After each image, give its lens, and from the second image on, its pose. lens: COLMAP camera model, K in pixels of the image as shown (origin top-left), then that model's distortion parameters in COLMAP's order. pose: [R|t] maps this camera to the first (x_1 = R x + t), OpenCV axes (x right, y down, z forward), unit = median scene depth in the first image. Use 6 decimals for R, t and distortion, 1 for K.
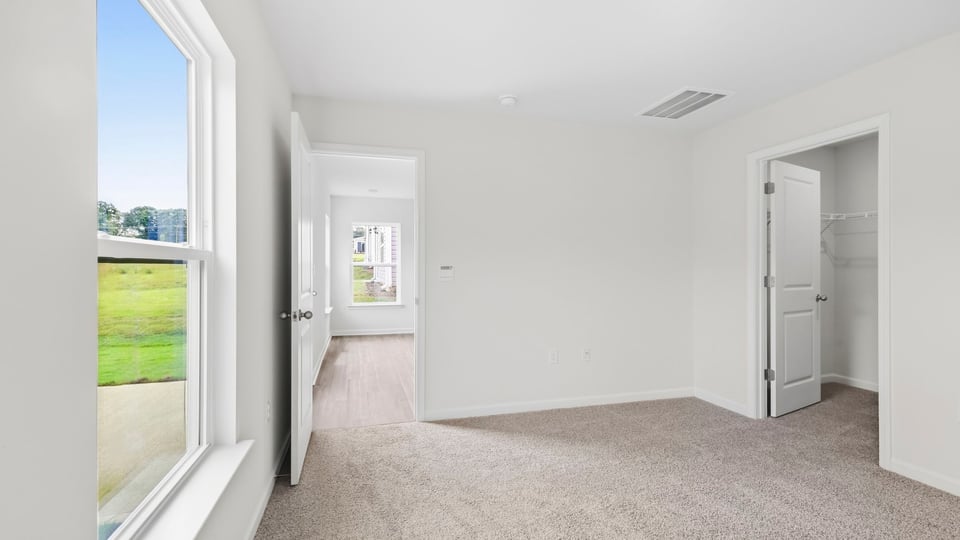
lens RADIAL K [[415.9, 0, 480.1], [0, 415.9, 269.3], [0, 0, 1]] dist [-0.000224, -0.000132]
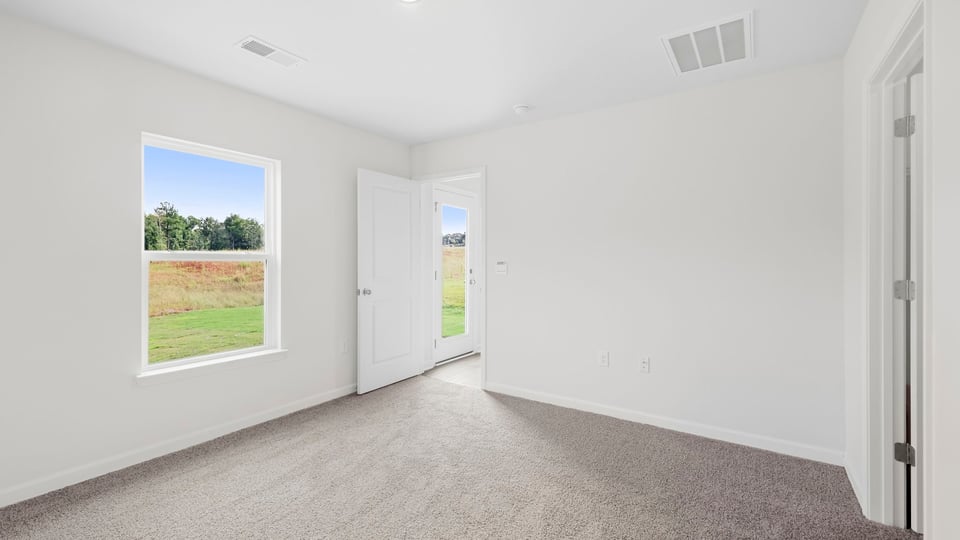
lens RADIAL K [[415.9, 0, 472.7], [0, 415.9, 265.3], [0, 0, 1]] dist [-0.000224, -0.000132]
pose [[0.651111, 0.009673, -0.758921, 0.758609], [-0.007024, 0.999953, 0.006718, -0.004753], [0.758950, 0.000957, 0.651148, 0.185874]]
